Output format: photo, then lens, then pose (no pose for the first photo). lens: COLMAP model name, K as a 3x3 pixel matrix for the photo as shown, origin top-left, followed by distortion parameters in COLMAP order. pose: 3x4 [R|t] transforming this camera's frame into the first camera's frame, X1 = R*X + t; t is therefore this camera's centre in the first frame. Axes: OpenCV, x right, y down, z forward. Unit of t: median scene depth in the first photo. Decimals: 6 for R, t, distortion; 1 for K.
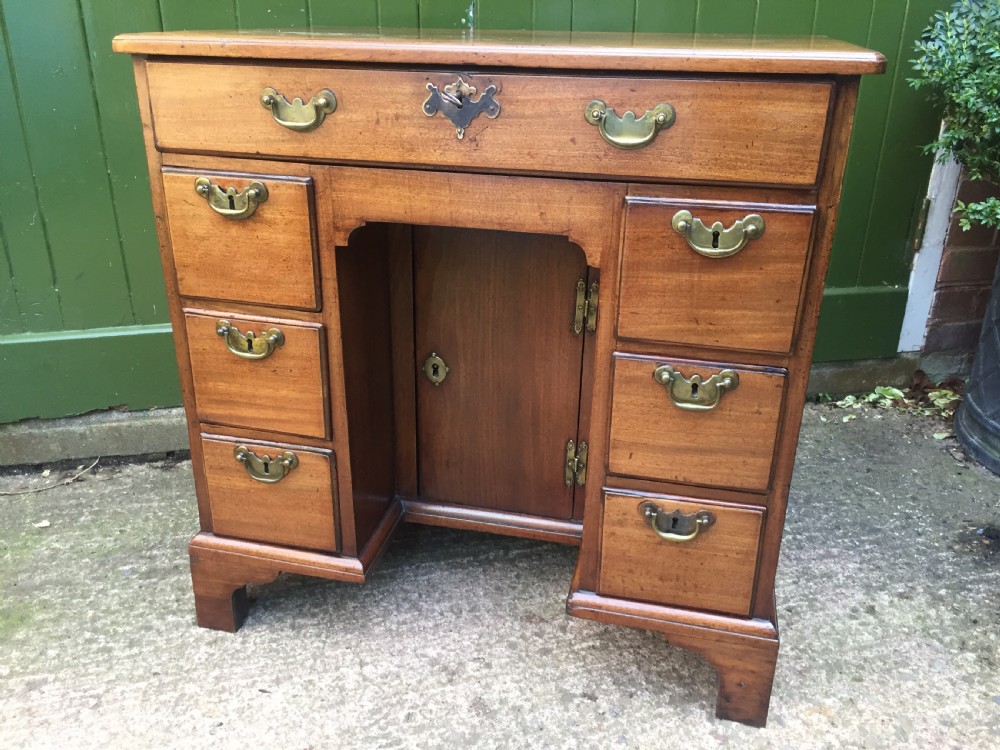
lens RADIAL K [[870.0, 0, 505.2], [0, 870.0, 370.0], [0, 0, 1]] dist [0.065358, -0.095692]
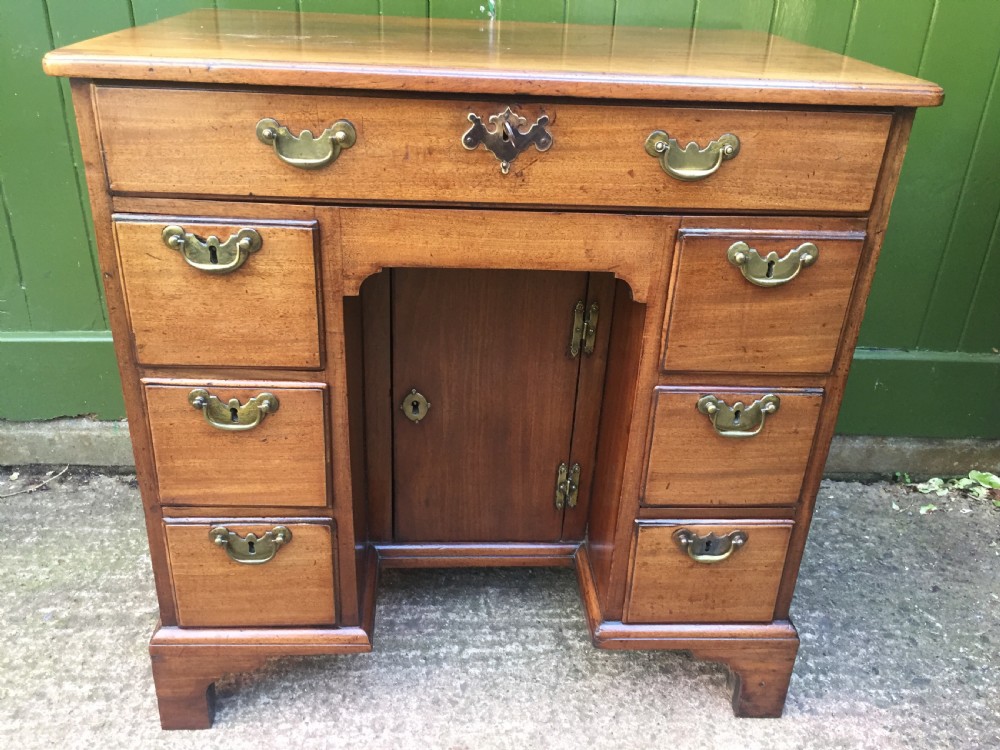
lens RADIAL K [[870.0, 0, 505.3], [0, 870.0, 370.1], [0, 0, 1]] dist [0.065358, -0.095692]
pose [[0.956484, -0.102537, 0.273177, -0.282094], [0.083365, 0.993228, 0.080921, -0.124811], [-0.279624, -0.054626, 0.958554, 0.122393]]
